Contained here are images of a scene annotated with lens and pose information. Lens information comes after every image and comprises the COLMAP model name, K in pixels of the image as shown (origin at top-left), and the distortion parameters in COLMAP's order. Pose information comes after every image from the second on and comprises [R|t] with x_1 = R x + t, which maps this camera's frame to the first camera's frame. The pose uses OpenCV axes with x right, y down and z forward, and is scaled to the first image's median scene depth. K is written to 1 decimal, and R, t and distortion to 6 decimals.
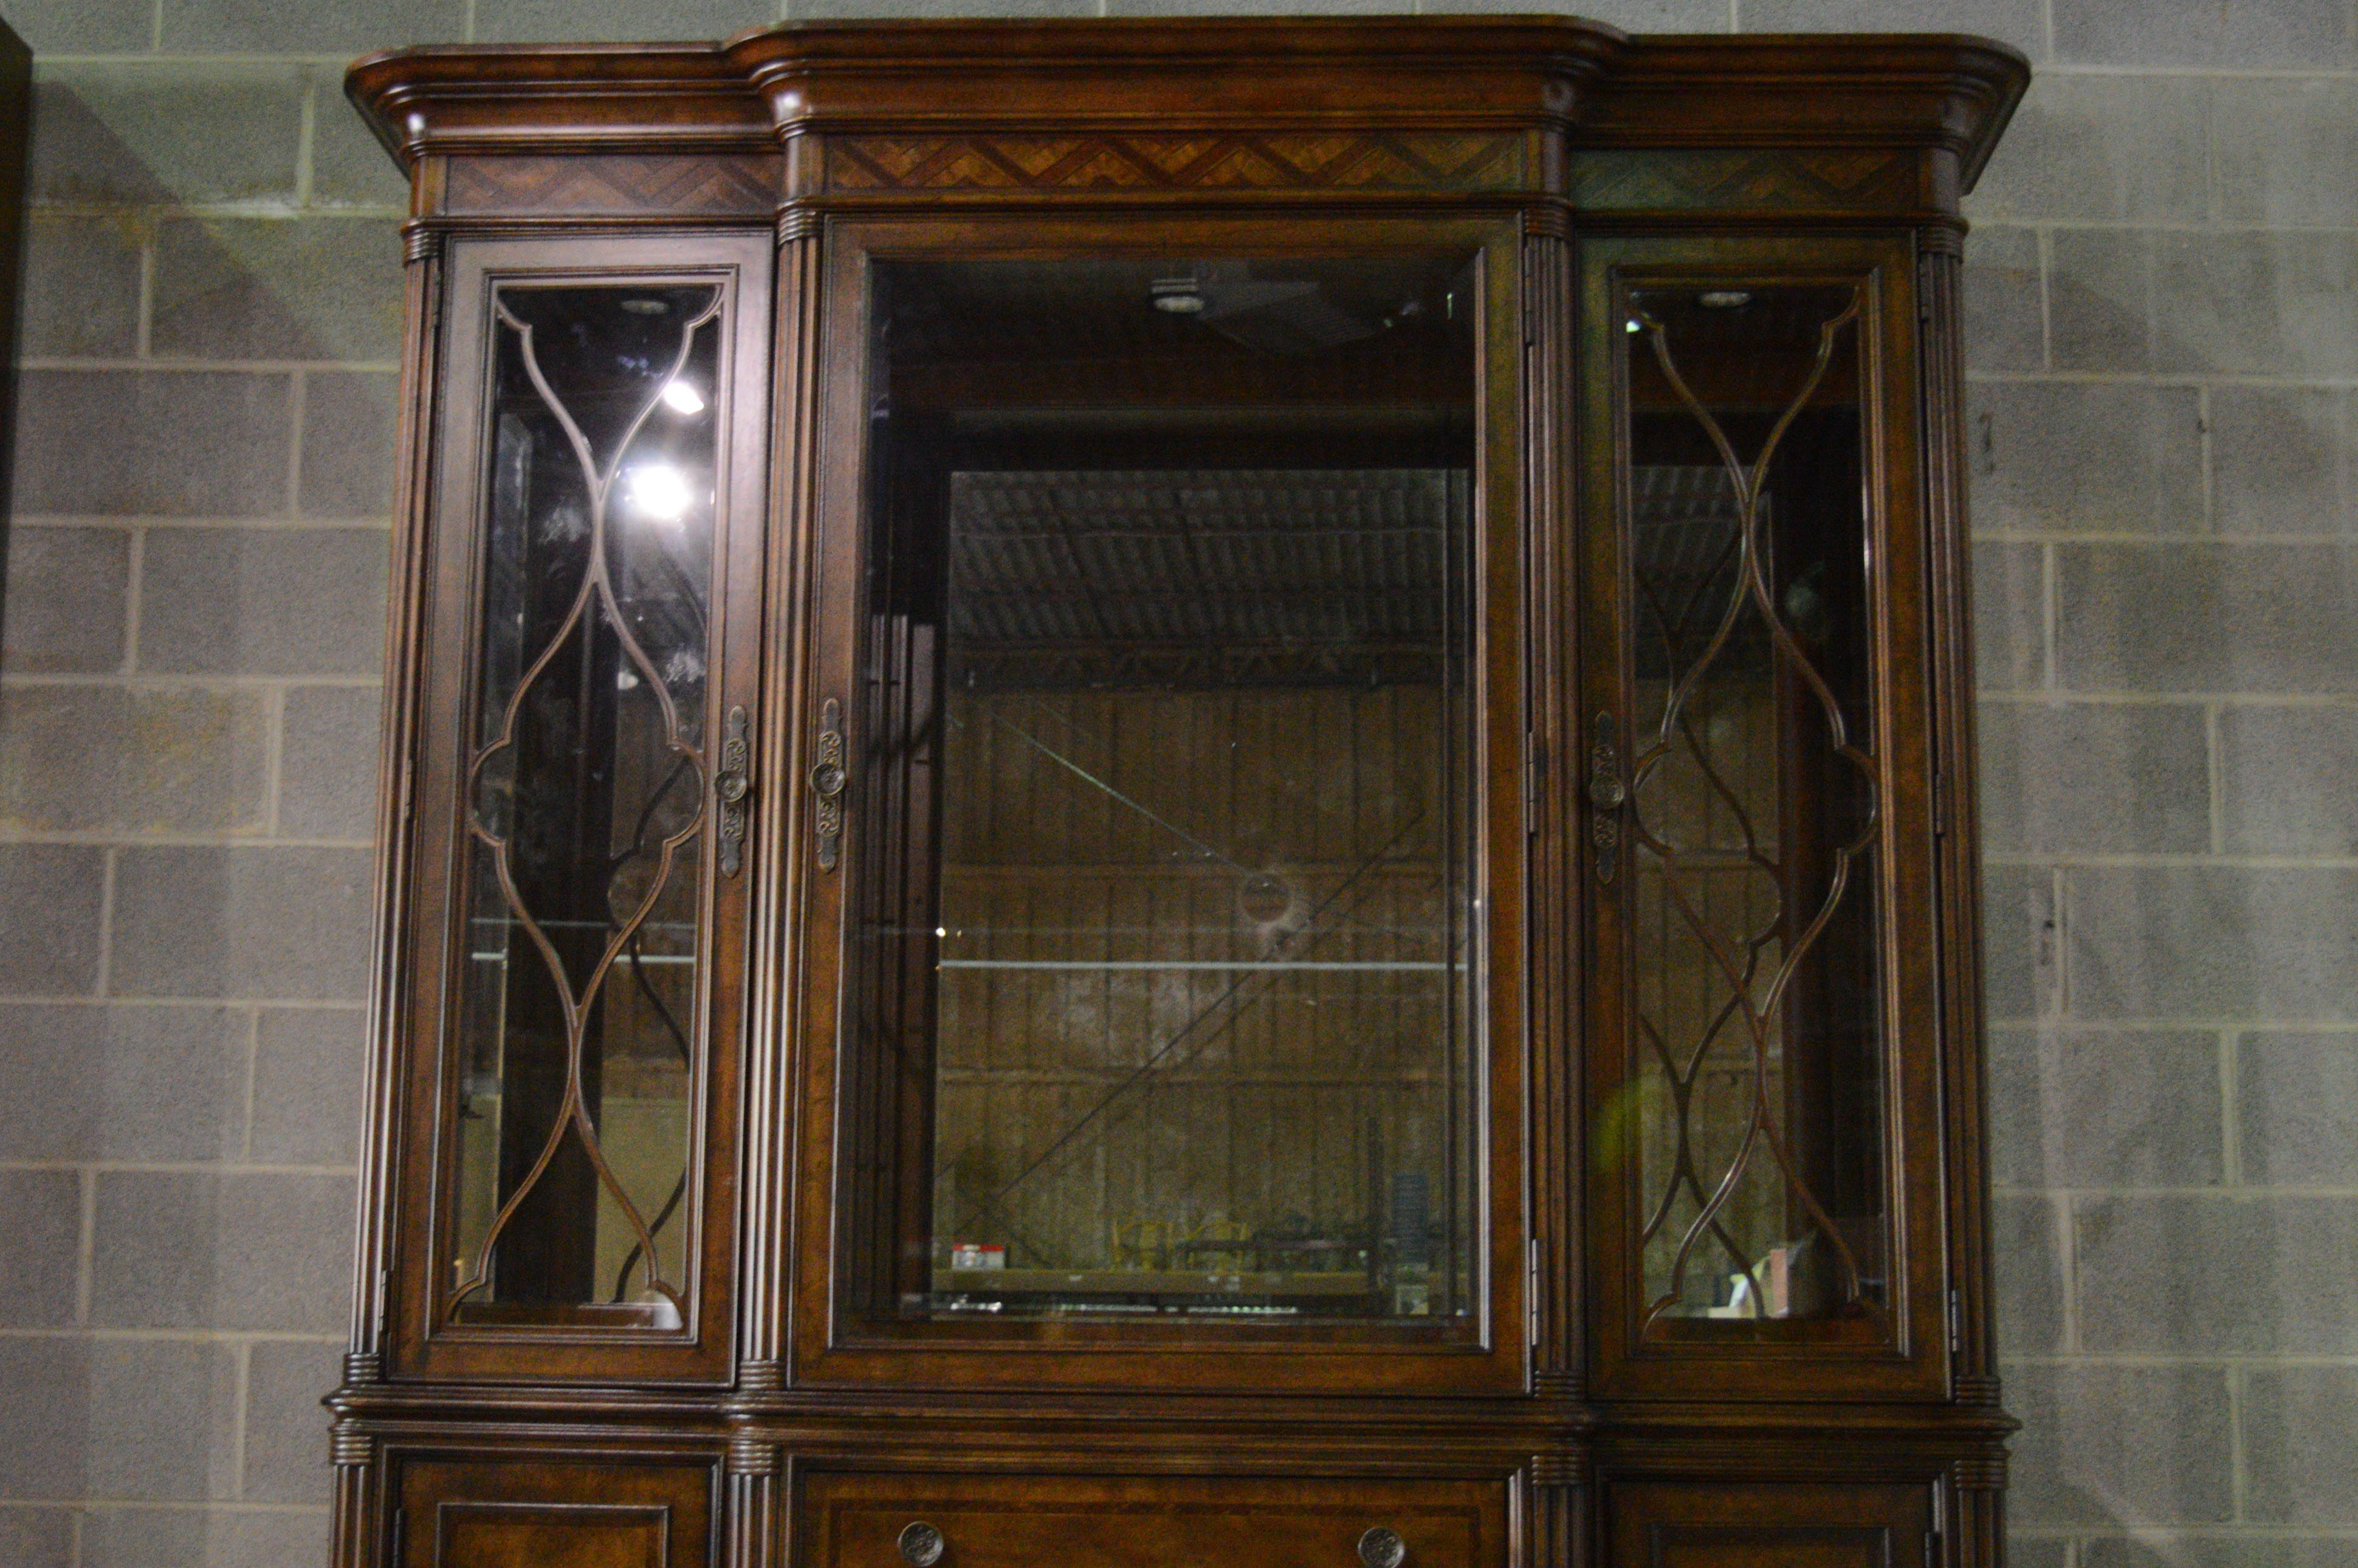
lens RADIAL K [[3504.2, 0, 1143.1], [0, 3504.2, 786.4], [0, 0, 1]] dist [-0.048506, 0.009273]
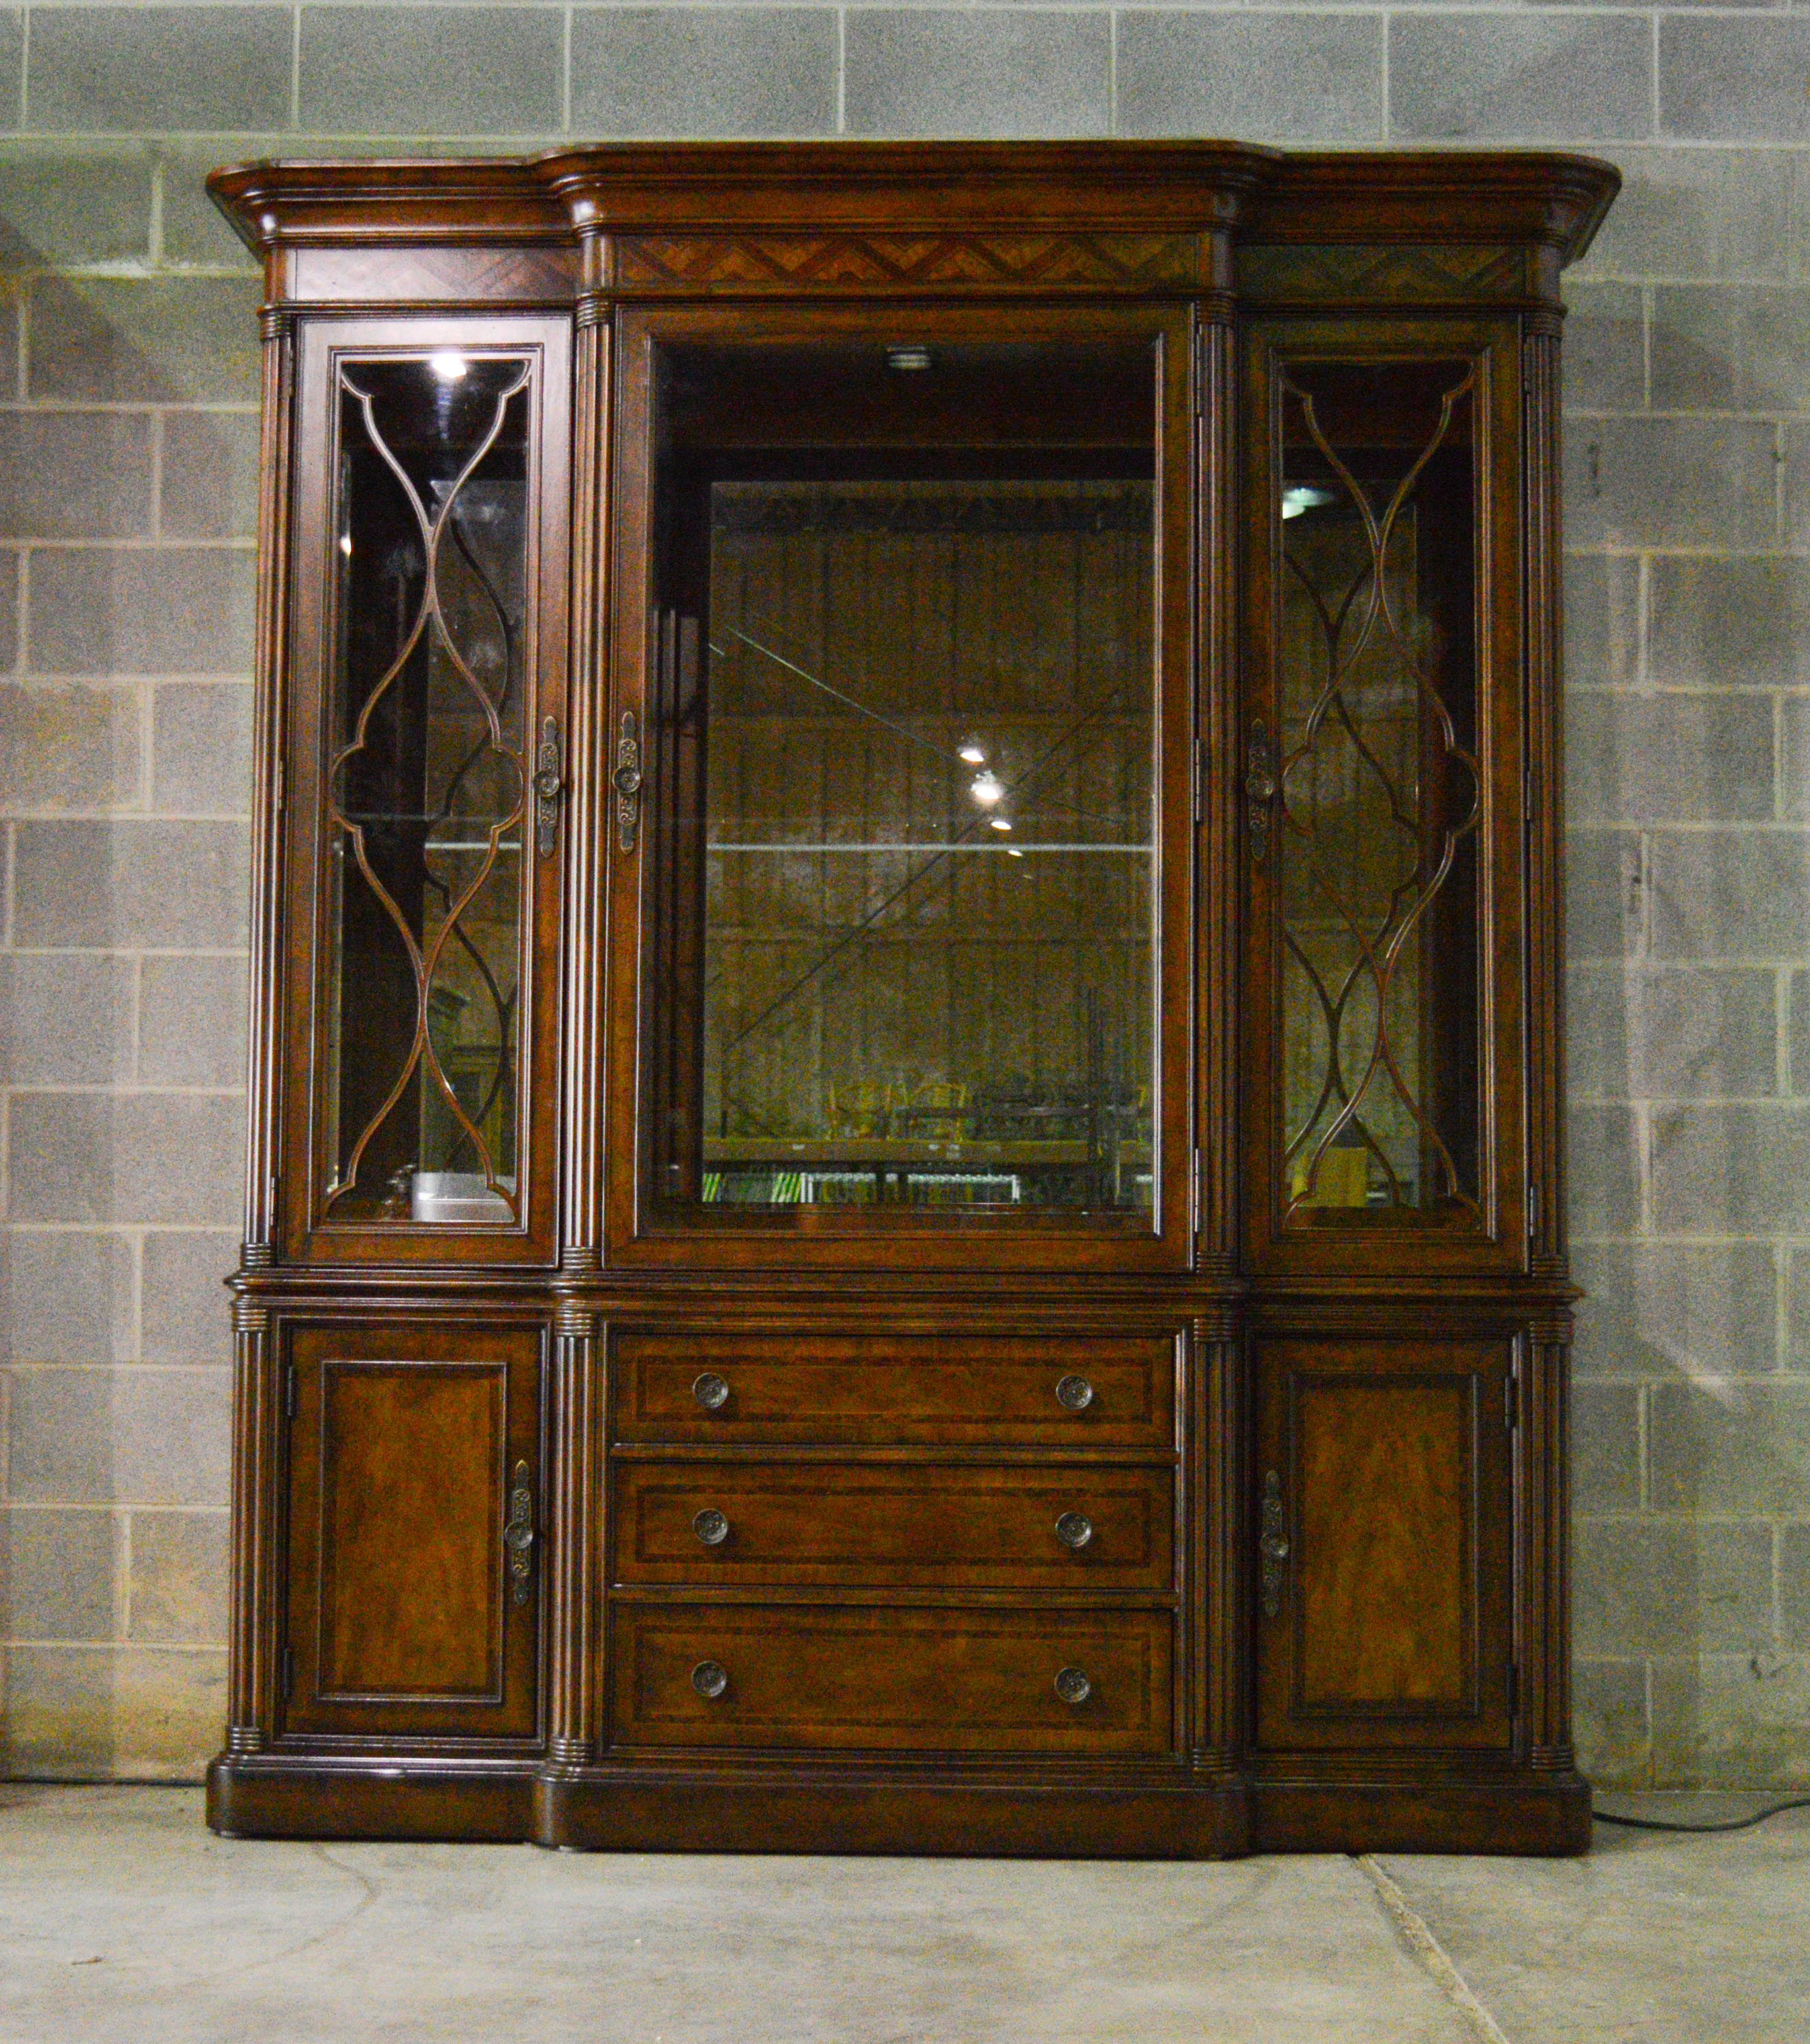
lens RADIAL K [[3847.6, 0, 905.0], [0, 3847.6, 1022.0], [0, 0, 1]] dist [-0.029662, 0.334300]
pose [[0.999899, -0.004500, 0.013482, -0.010521], [0.002966, 0.993733, 0.111737, -0.065399], [-0.013900, -0.111685, 0.993646, -0.340267]]
